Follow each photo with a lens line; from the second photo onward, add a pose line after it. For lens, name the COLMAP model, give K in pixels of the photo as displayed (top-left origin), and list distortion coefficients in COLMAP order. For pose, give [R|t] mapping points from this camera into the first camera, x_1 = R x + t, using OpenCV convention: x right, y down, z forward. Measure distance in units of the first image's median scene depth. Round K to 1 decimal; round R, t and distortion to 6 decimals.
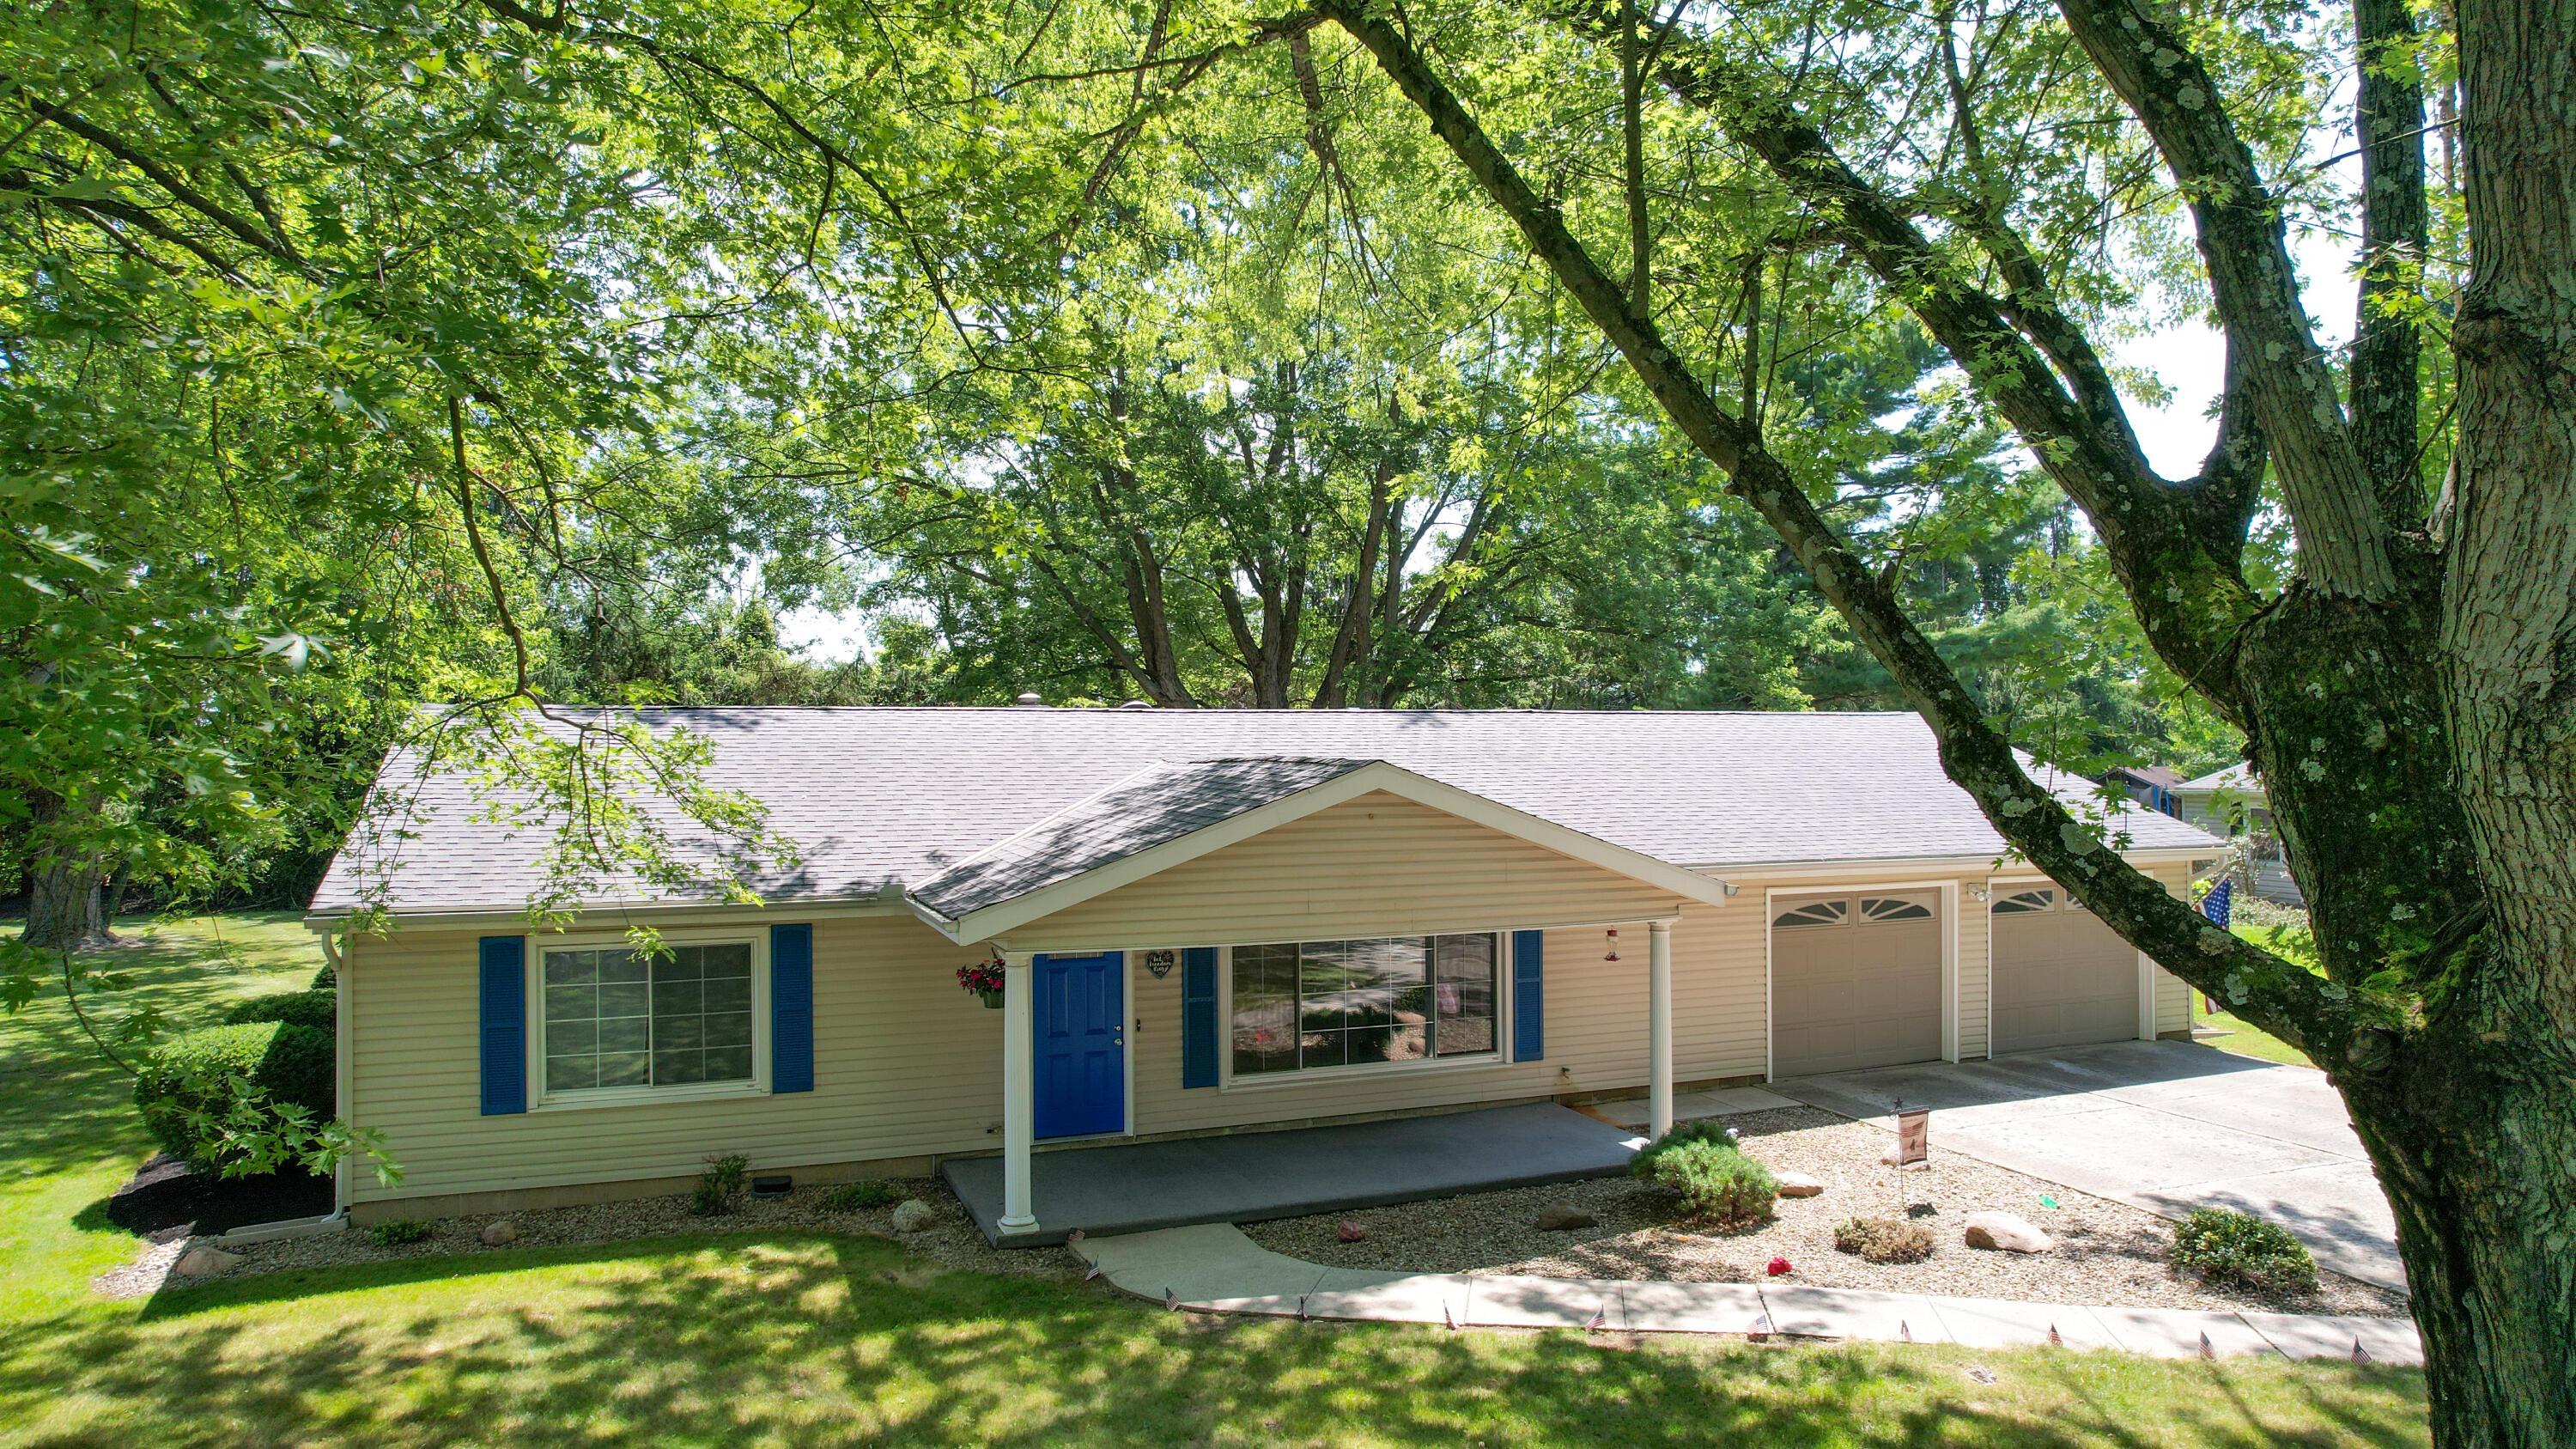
lens RADIAL K [[1671.1, 0, 1288.0], [0, 1671.1, 724.5], [0, 0, 1]] dist [-0.073529, 0.074628]
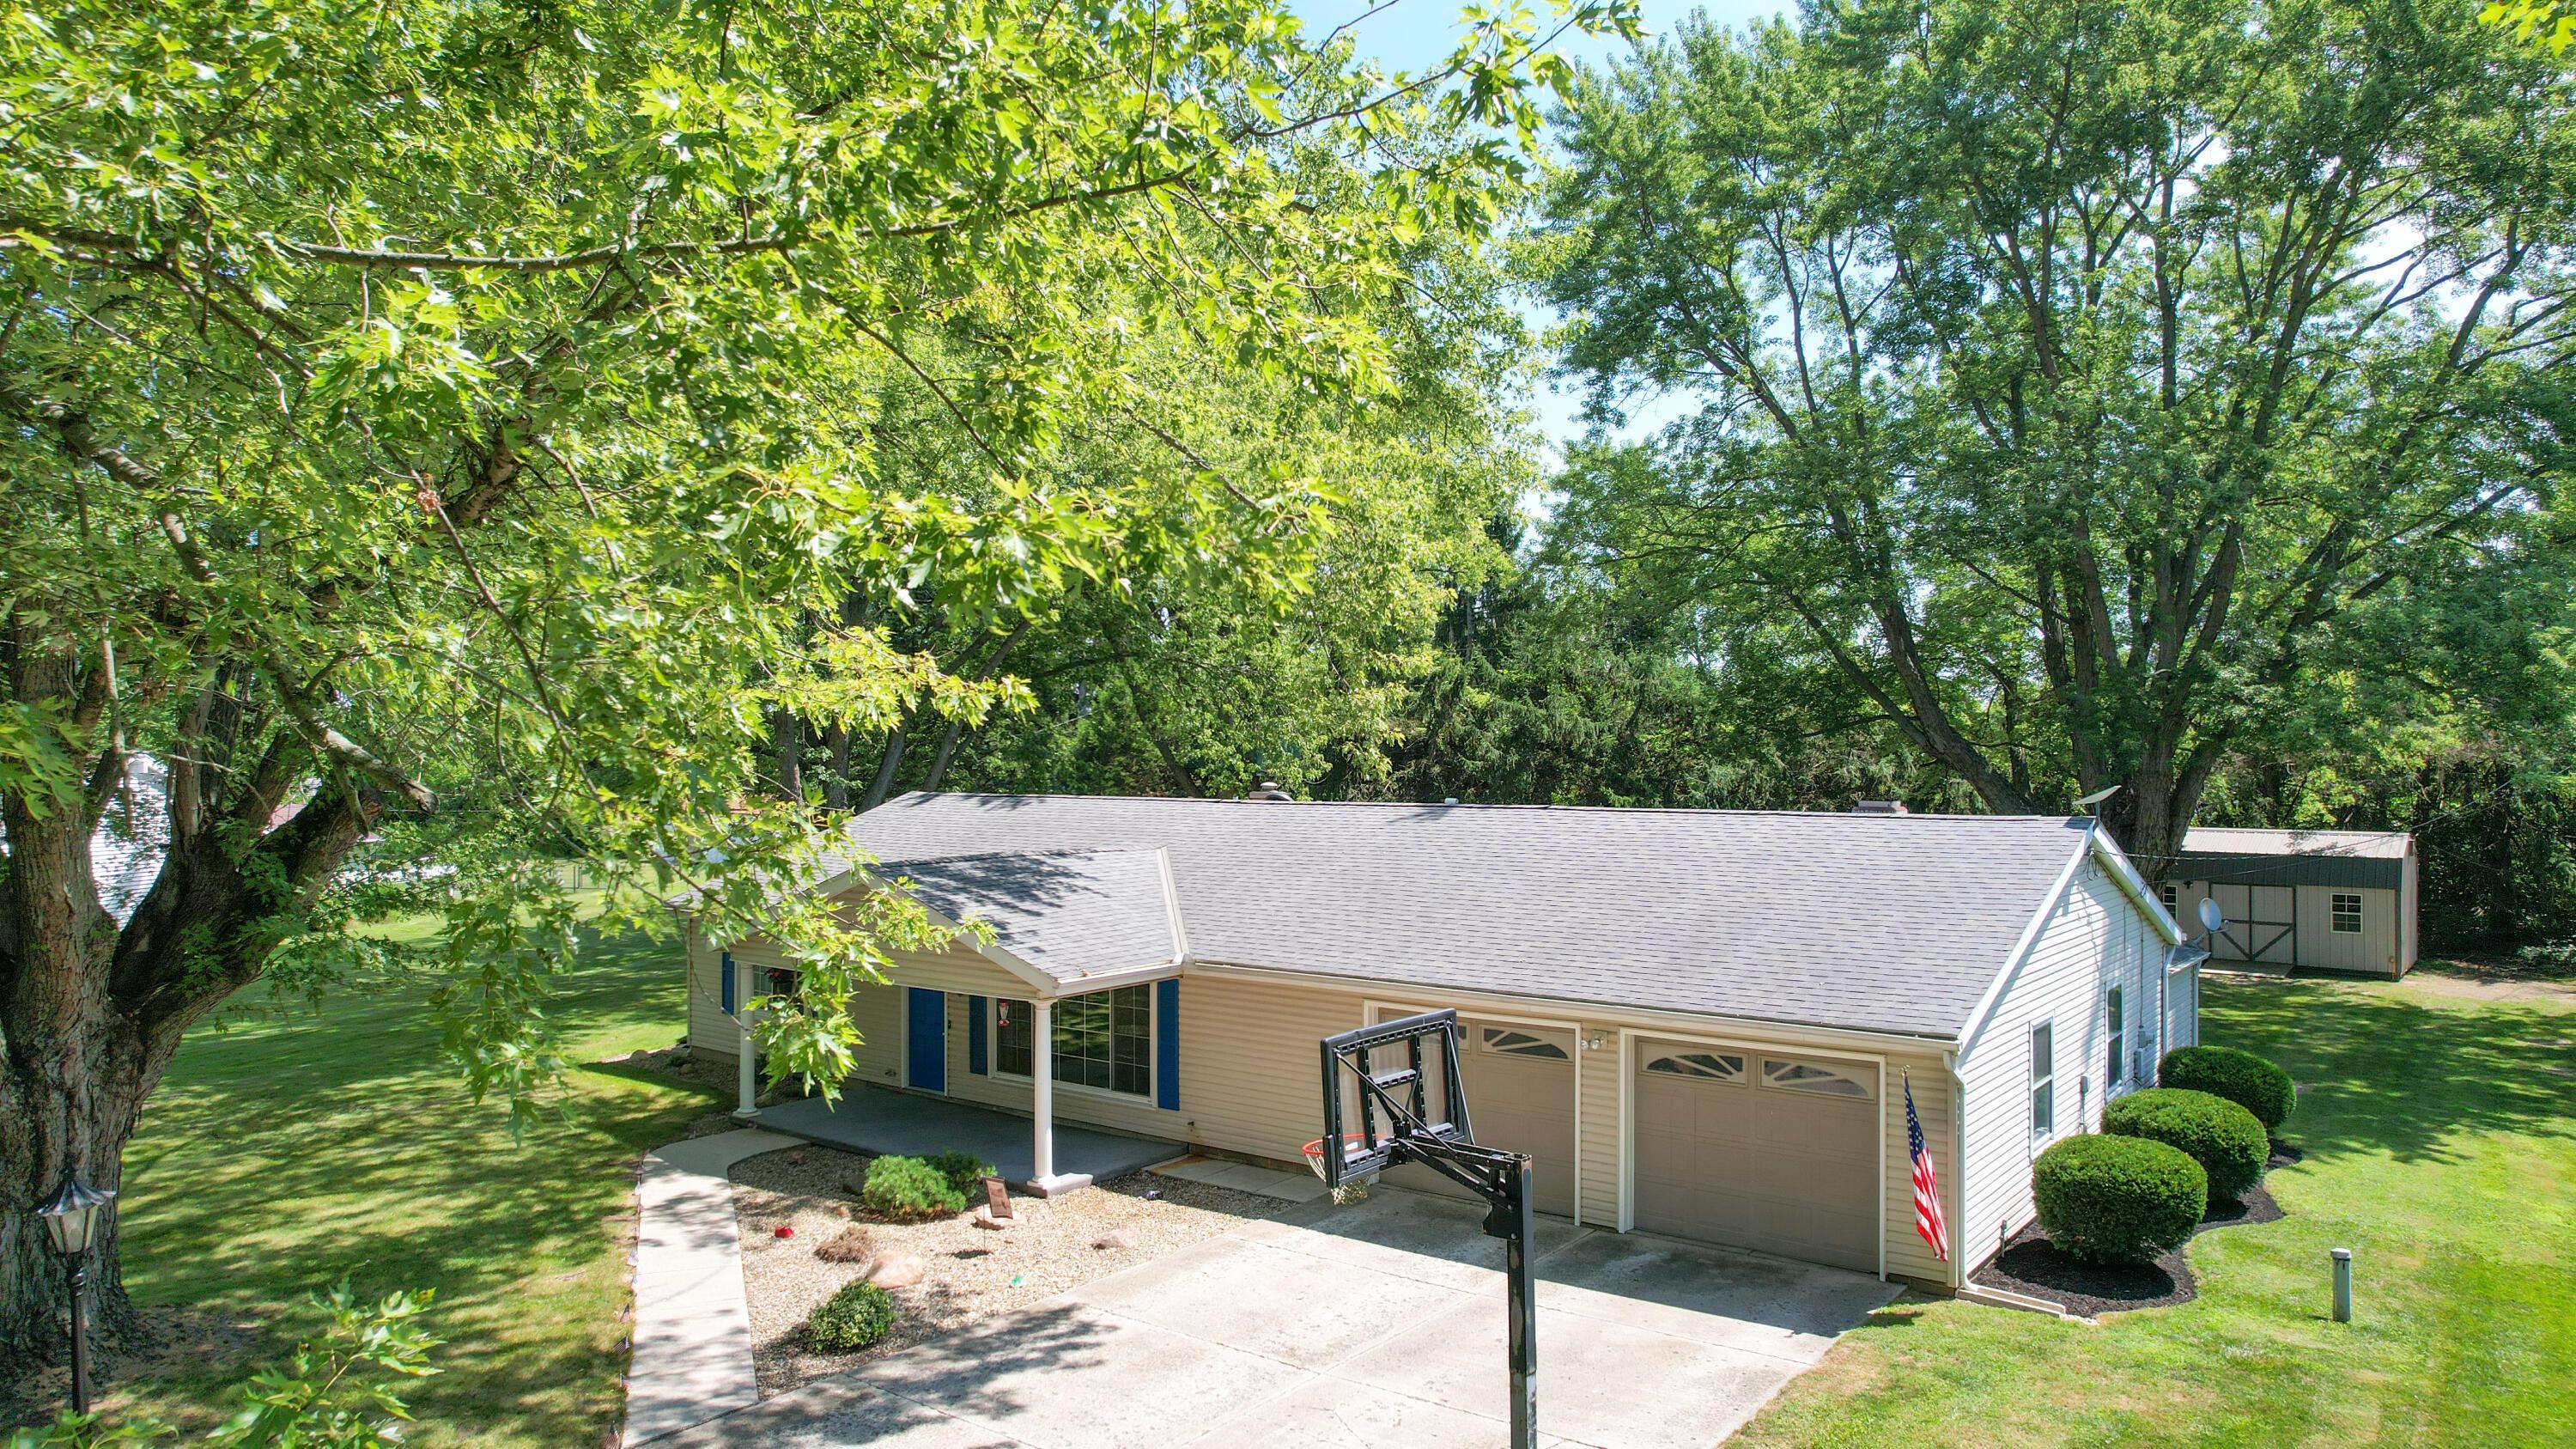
lens RADIAL K [[1637.5, 0, 1288.0], [0, 1637.5, 724.5], [0, 0, 1]] dist [-0.070803, 0.064169]
pose [[0.522564, -0.008900, -0.852554, 1.817449], [-0.011602, 0.999779, -0.017548, -0.098806], [0.852521, 0.019061, 0.522345, 0.660882]]
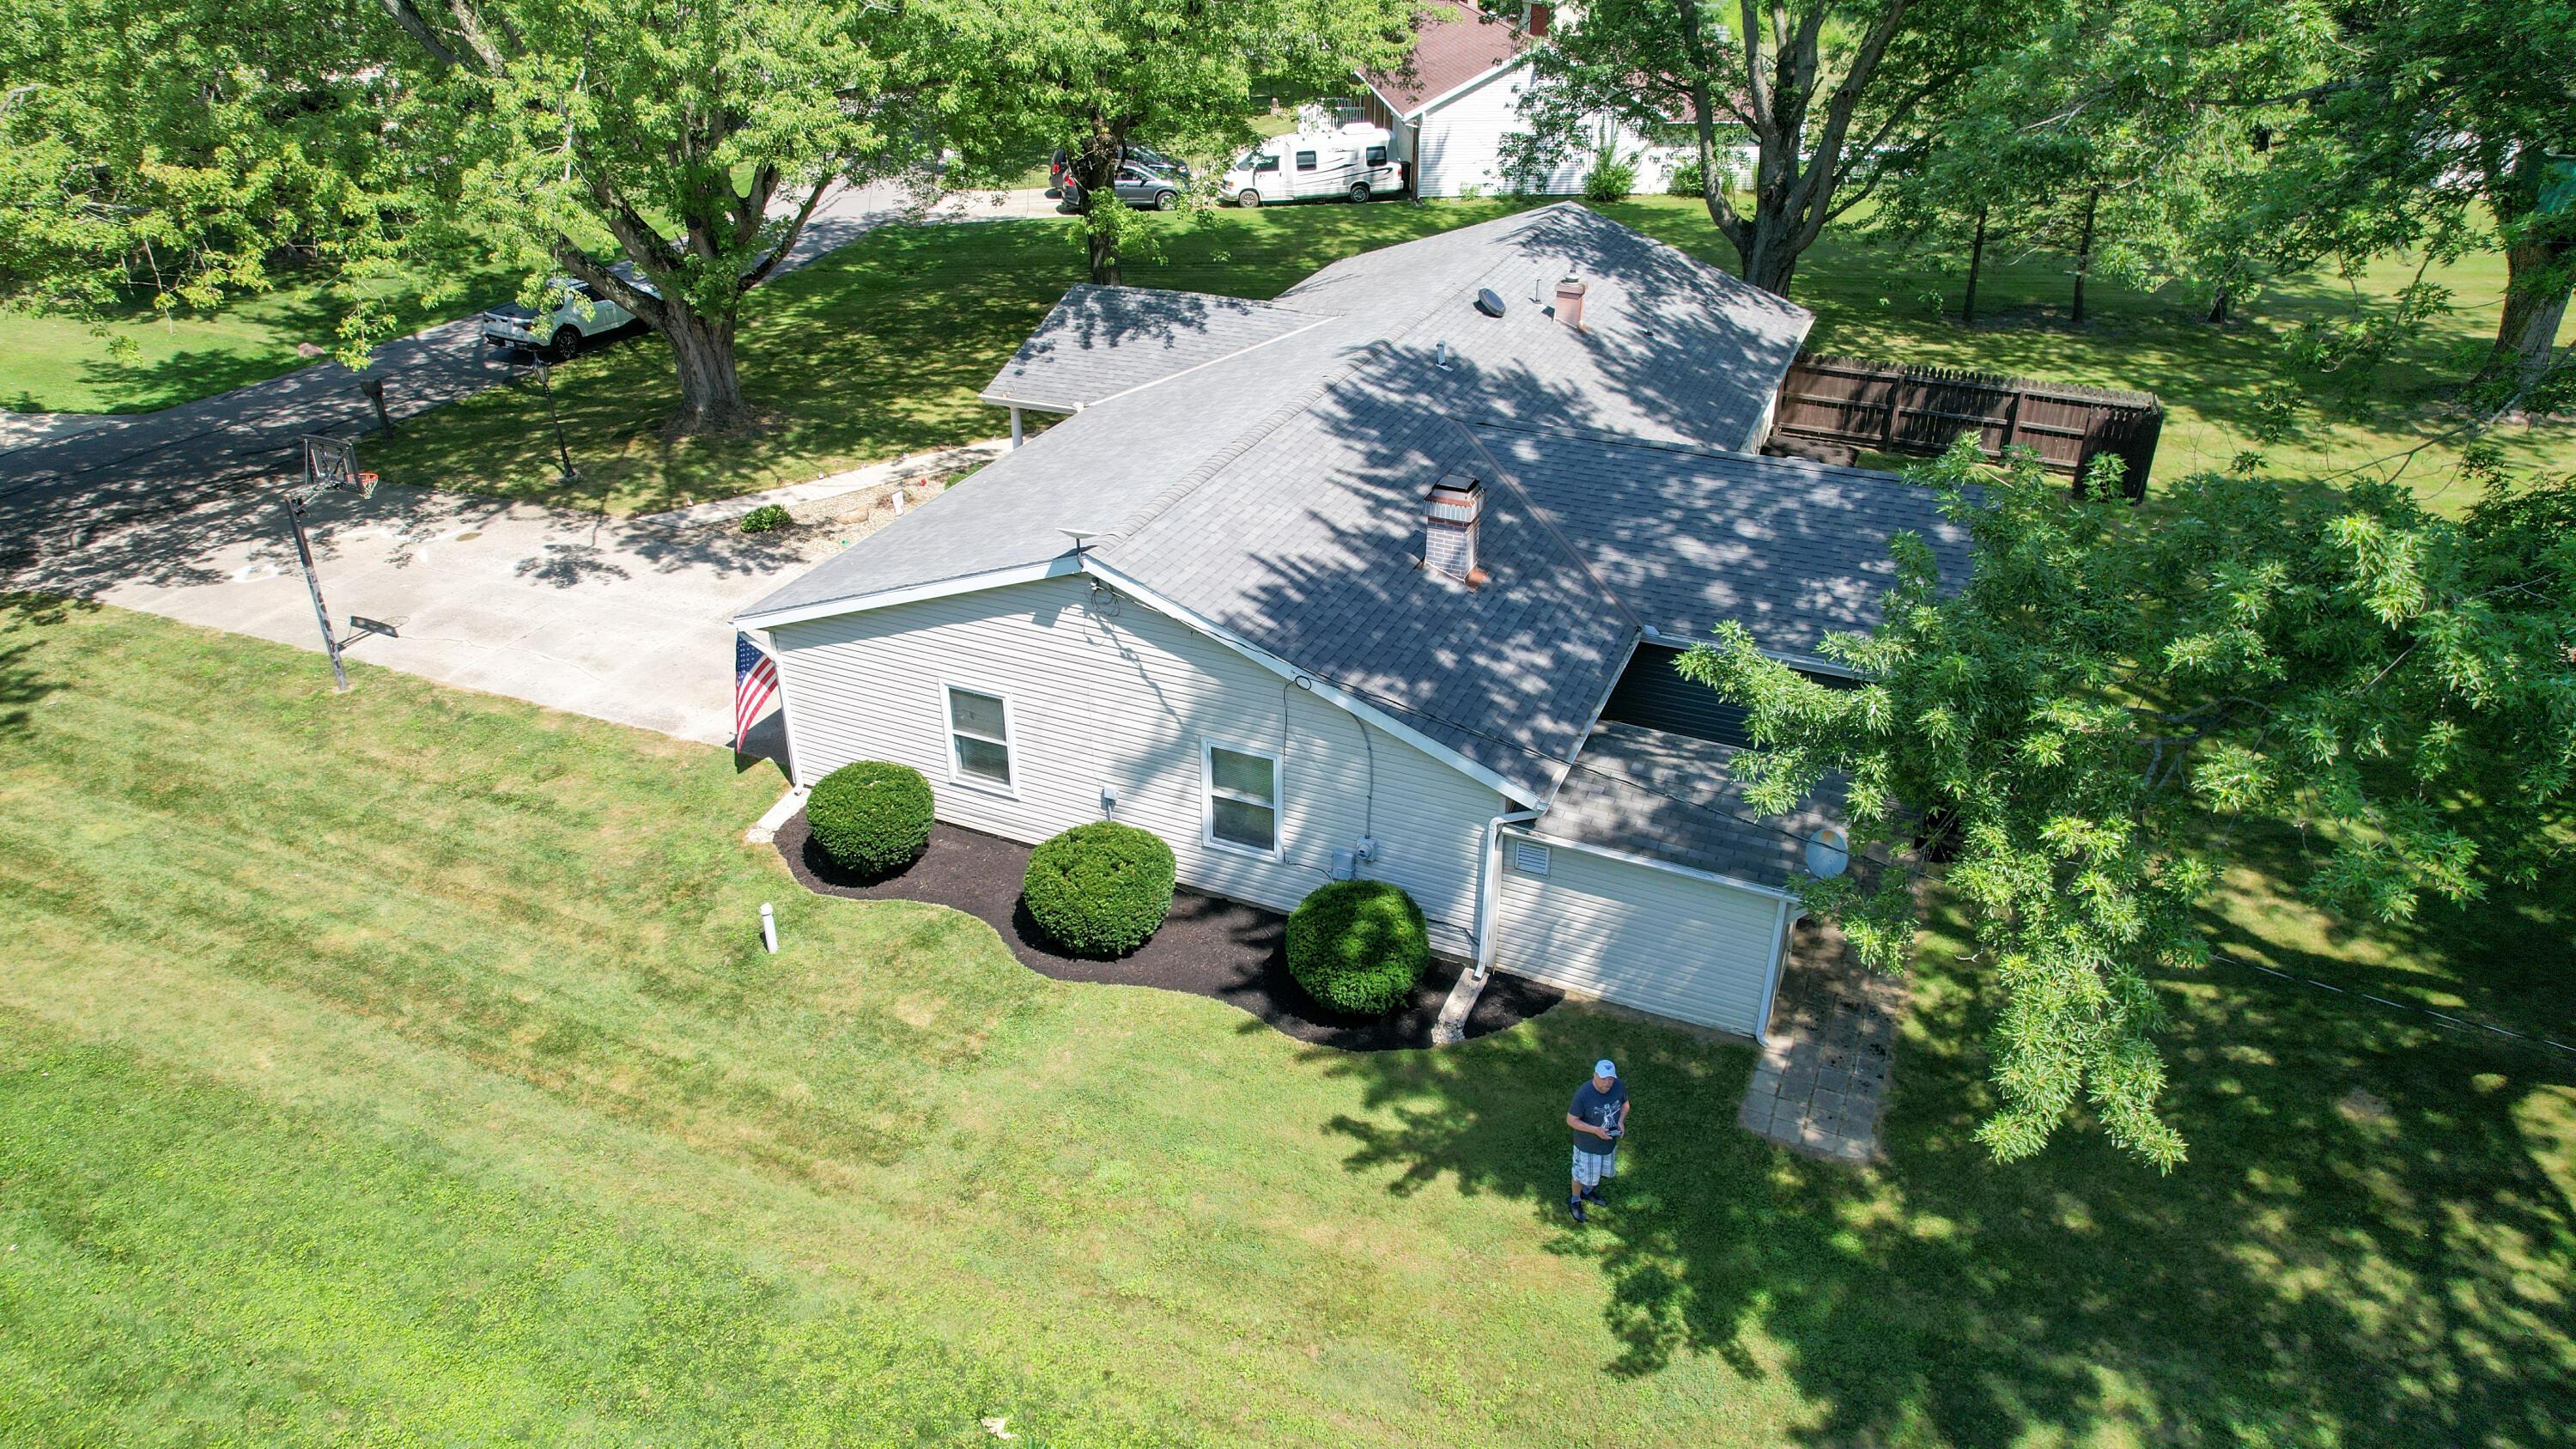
lens RADIAL K [[1637.5, 0, 1288.0], [0, 1637.5, 724.5], [0, 0, 1]] dist [-0.070803, 0.064169]
pose [[-0.688789, 0.354212, -0.632538, 1.768133], [-0.006173, 0.869614, 0.493693, -0.657828], [0.724936, 0.343955, -0.596794, 3.262598]]
